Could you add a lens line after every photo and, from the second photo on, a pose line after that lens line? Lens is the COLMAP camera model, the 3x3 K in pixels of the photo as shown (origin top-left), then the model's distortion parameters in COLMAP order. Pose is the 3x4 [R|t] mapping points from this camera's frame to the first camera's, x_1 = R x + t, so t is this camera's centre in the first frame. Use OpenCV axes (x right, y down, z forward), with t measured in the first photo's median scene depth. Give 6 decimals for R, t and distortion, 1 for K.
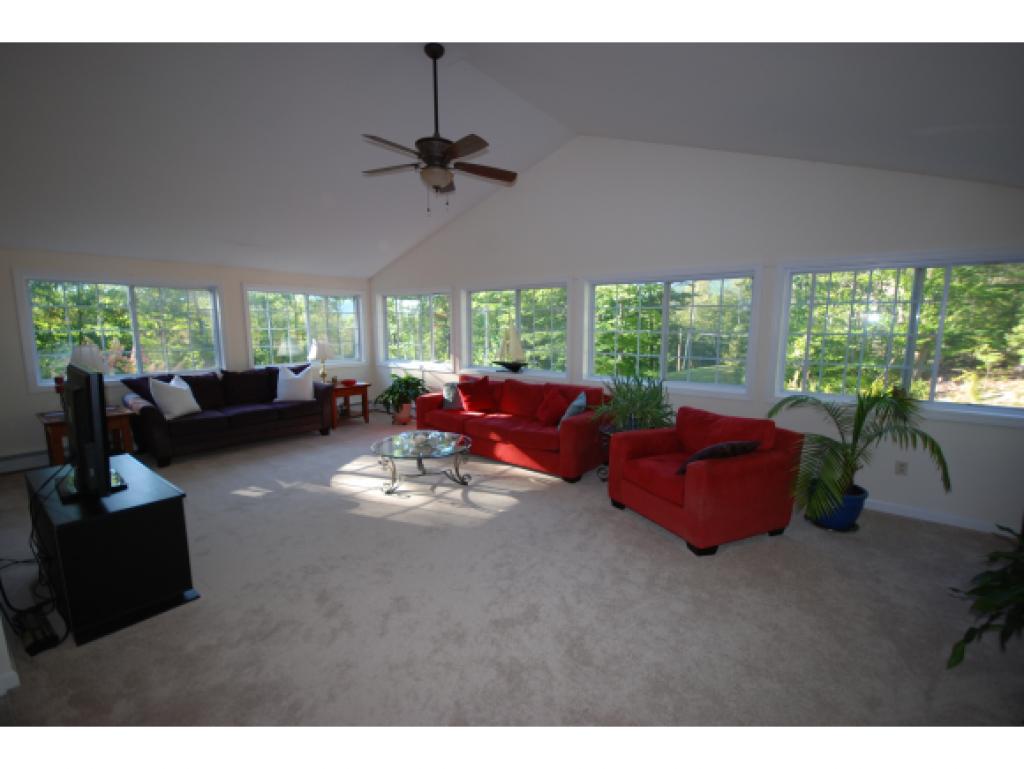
lens RADIAL K [[454.1, 0, 512.9], [0, 454.1, 390.6], [0, 0, 1]] dist [0.001203, 0.001576]
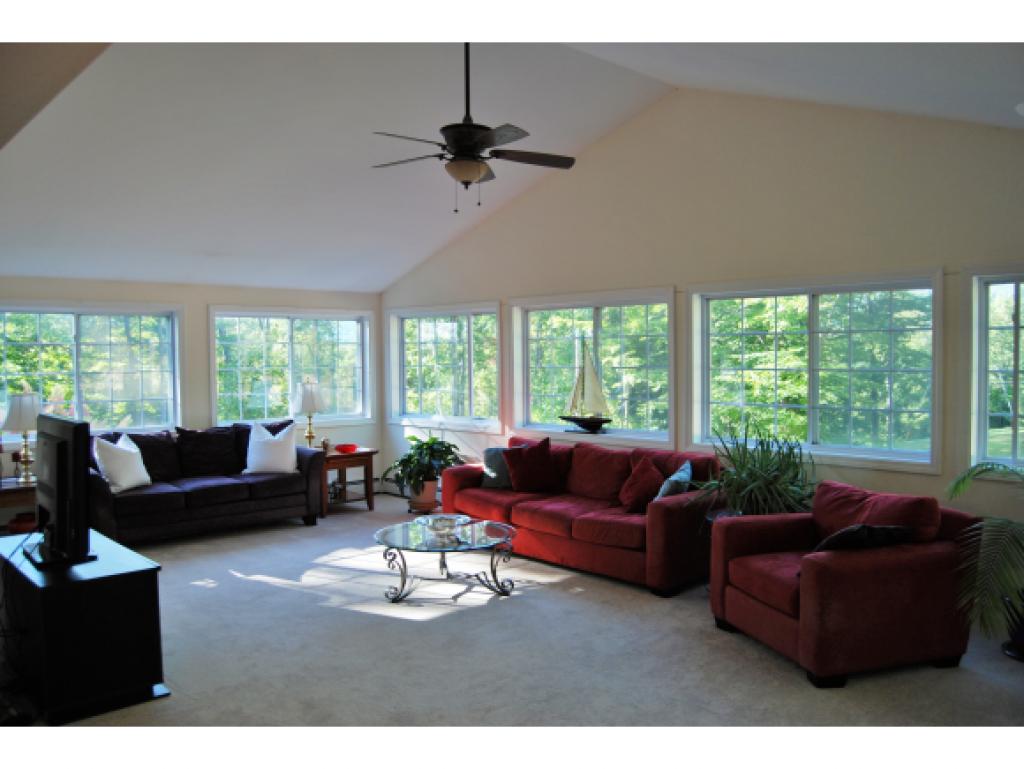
lens RADIAL K [[808.4, 0, 512.2], [0, 808.4, 384.5], [0, 0, 1]] dist [-0.085531, 0.026221]
pose [[0.989721, -0.005797, -0.142893, 0.058680], [-0.009641, 0.994200, -0.107110, 0.016348], [0.142685, 0.107386, 0.983925, -0.163343]]
